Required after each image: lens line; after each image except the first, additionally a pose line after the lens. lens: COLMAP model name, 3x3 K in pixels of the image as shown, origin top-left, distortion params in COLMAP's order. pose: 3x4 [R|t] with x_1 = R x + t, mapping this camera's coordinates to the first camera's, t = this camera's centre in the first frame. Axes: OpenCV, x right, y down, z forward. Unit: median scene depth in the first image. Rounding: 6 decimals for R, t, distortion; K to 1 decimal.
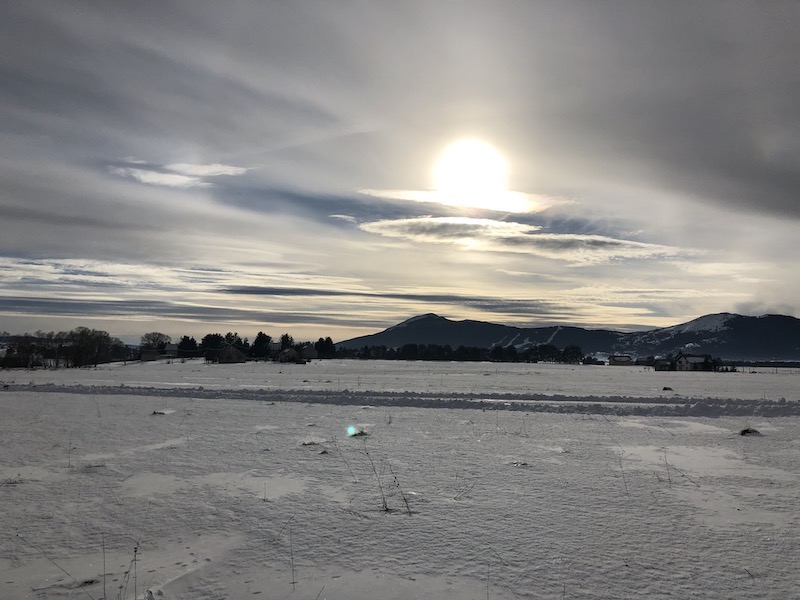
lens RADIAL K [[632.3, 0, 398.6], [0, 632.3, 282.3], [0, 0, 1]] dist [-0.002883, -0.012616]
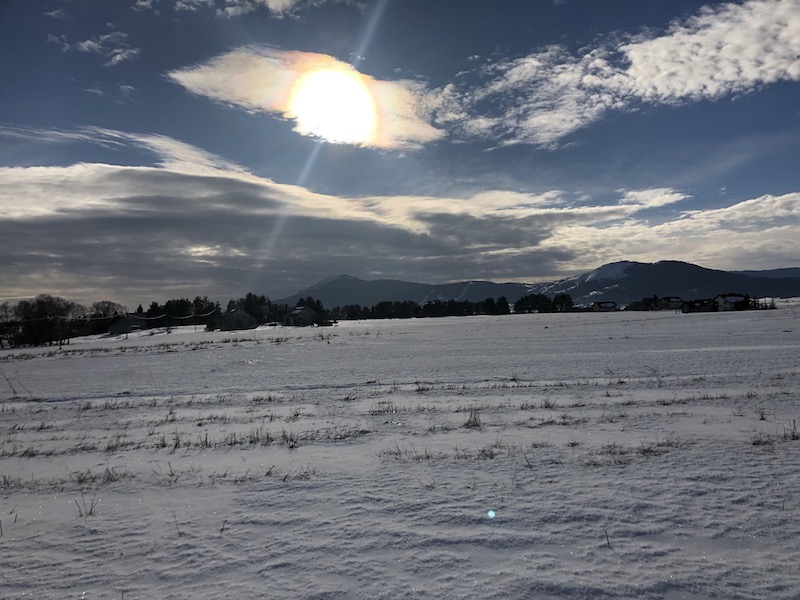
lens RADIAL K [[632.3, 0, 398.6], [0, 632.3, 282.3], [0, 0, 1]] dist [-0.002883, -0.012616]
pose [[0.967639, -0.039231, 0.249270, -0.216427], [0.023798, 0.997626, 0.064626, 0.010323], [-0.251214, -0.056602, 0.966275, 0.096447]]
